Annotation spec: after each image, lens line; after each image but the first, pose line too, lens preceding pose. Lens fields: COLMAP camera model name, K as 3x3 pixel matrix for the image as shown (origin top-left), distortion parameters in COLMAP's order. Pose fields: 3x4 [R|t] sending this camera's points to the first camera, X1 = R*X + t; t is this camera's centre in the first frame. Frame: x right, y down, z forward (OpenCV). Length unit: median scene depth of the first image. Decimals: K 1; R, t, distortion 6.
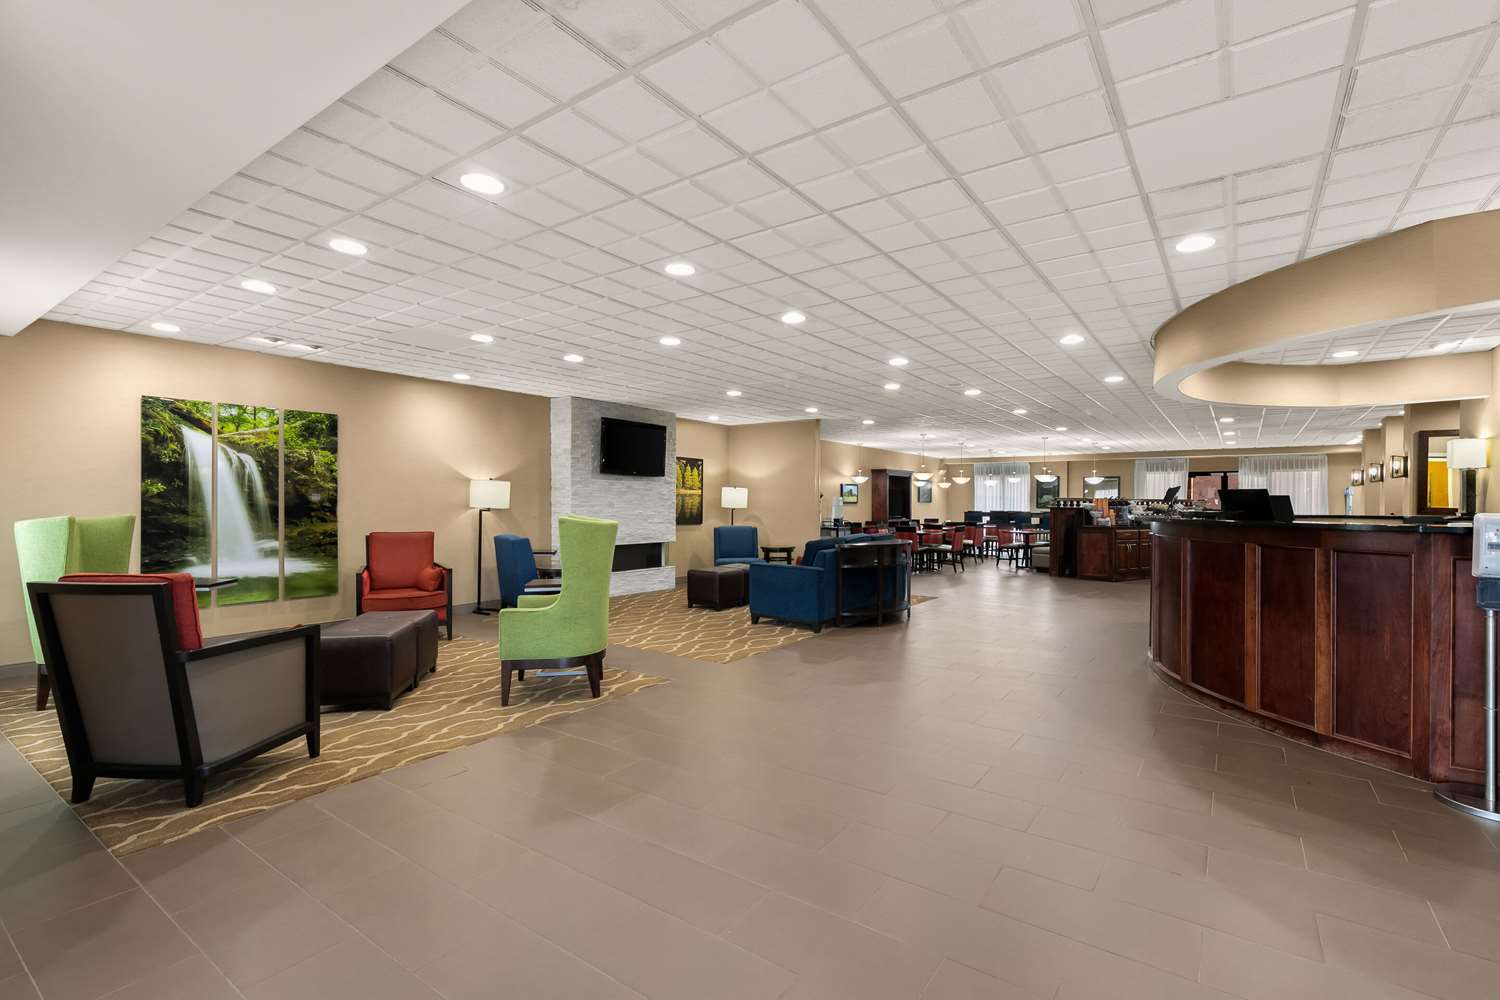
lens RADIAL K [[684.4, 0, 748.1], [0, 684.4, 501.7], [0, 0, 1]] dist [0.009368, 0.000471]
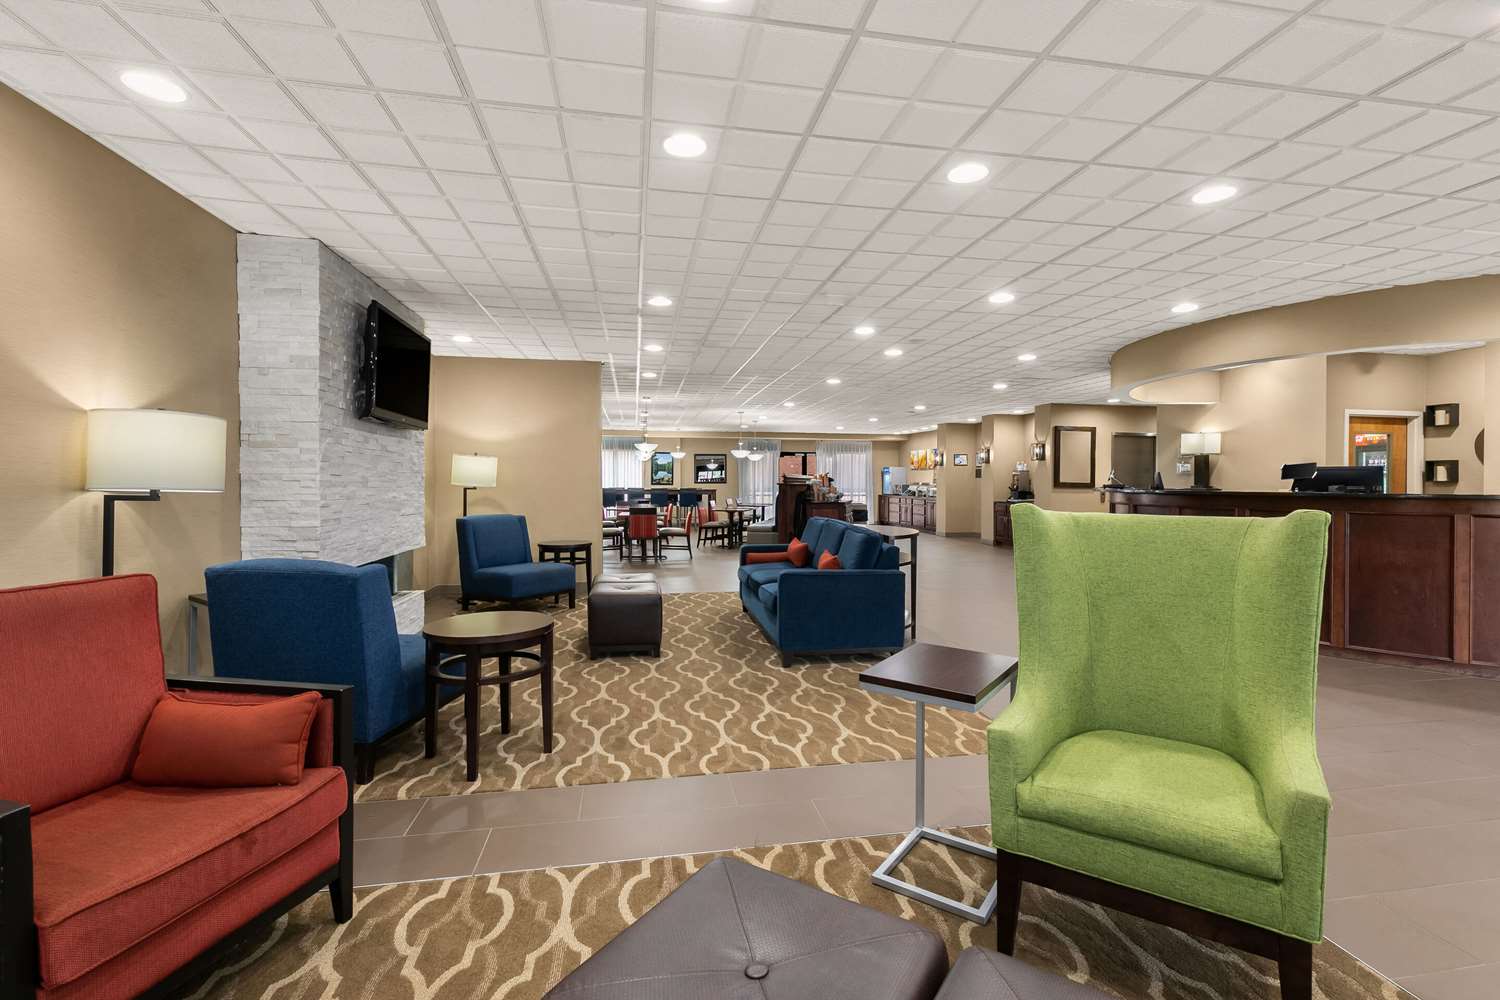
lens RADIAL K [[684.4, 0, 757.6], [0, 684.4, 485.7], [0, 0, 1]] dist [0.009368, 0.000471]
pose [[0.692458, -0.006526, 0.721429, -0.349507], [-0.001142, 0.999948, 0.010141, 0.002005], [-0.721458, -0.007846, 0.692414, 0.433627]]
